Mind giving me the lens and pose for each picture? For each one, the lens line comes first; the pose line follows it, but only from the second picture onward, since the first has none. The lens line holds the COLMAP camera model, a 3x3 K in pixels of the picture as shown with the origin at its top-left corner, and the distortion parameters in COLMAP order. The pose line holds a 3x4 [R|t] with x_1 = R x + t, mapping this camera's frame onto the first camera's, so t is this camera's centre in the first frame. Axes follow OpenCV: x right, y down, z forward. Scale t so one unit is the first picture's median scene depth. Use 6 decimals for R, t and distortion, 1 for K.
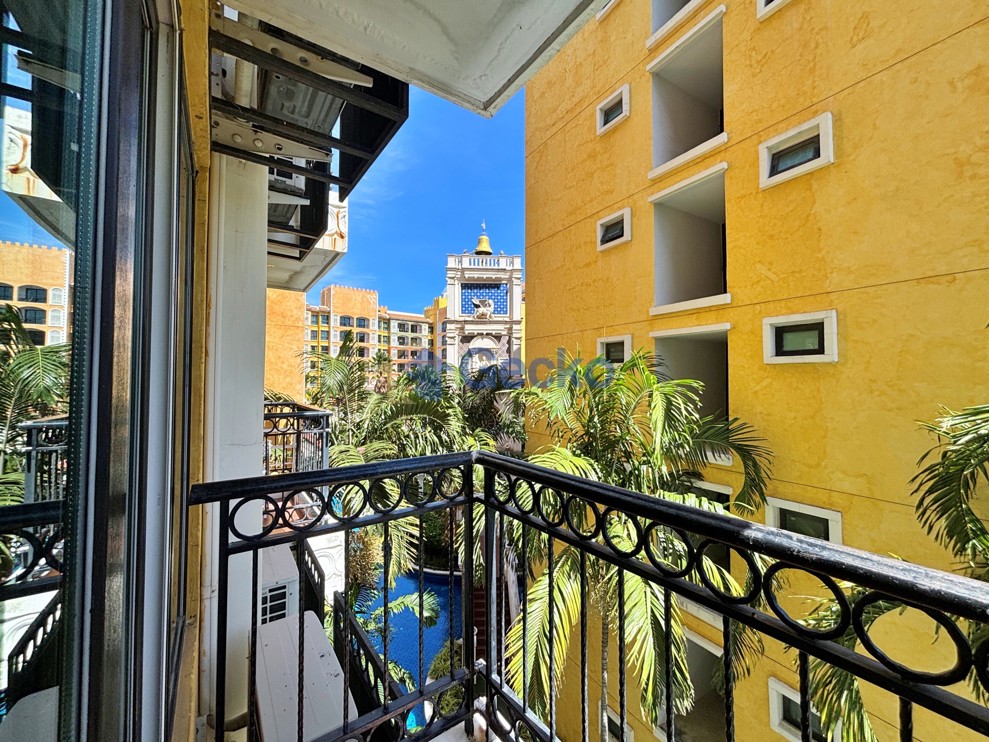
lens RADIAL K [[393.2, 0, 493.3], [0, 393.2, 367.1], [0, 0, 1]] dist [-0.000382, 0.000123]
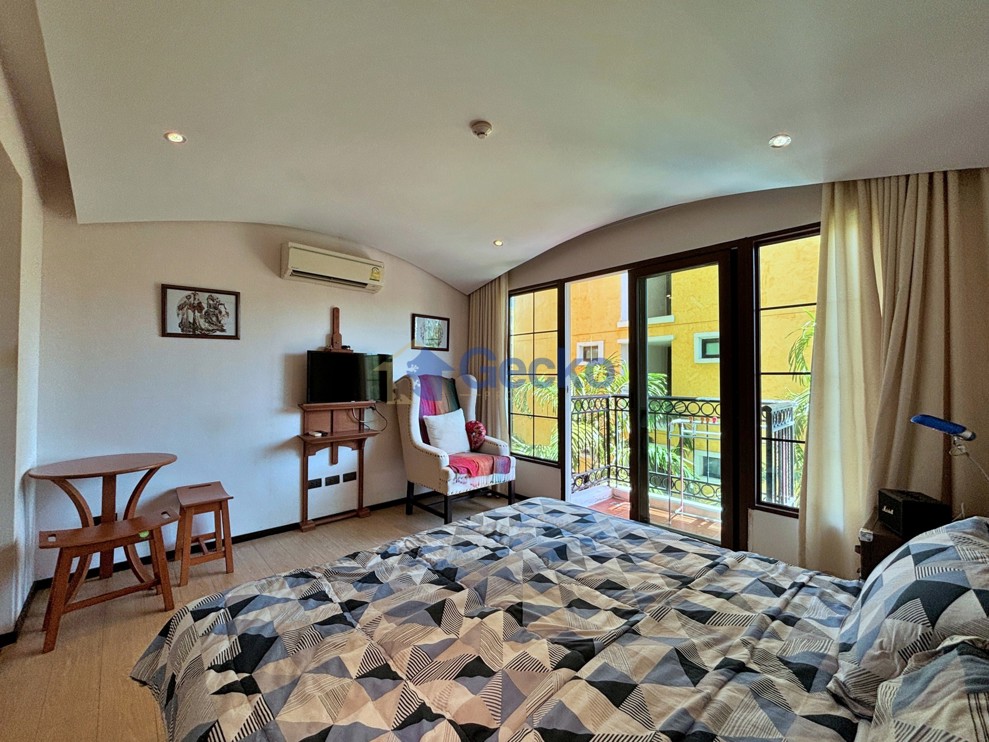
lens RADIAL K [[389.9, 0, 499.8], [0, 389.9, 369.7], [0, 0, 1]] dist [-0.005684, 0.000191]
pose [[0.987808, 0.005129, 0.155594, -0.279723], [-0.006564, 0.999941, 0.008712, 0.007931], [-0.155540, -0.009627, 0.987783, -0.356265]]
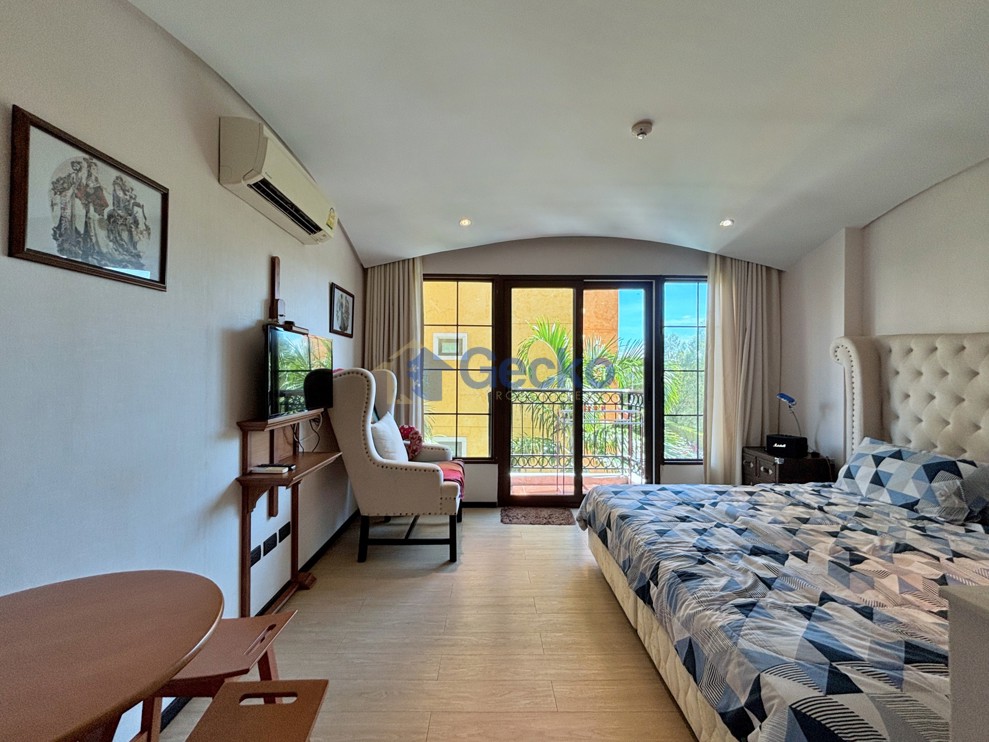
lens RADIAL K [[389.9, 0, 499.8], [0, 389.9, 369.7], [0, 0, 1]] dist [-0.005684, 0.000191]
pose [[0.573612, 0.009511, 0.819072, -1.183649], [-0.027131, 0.999605, 0.007393, 0.028700], [-0.818678, -0.026463, 0.573643, 0.333585]]
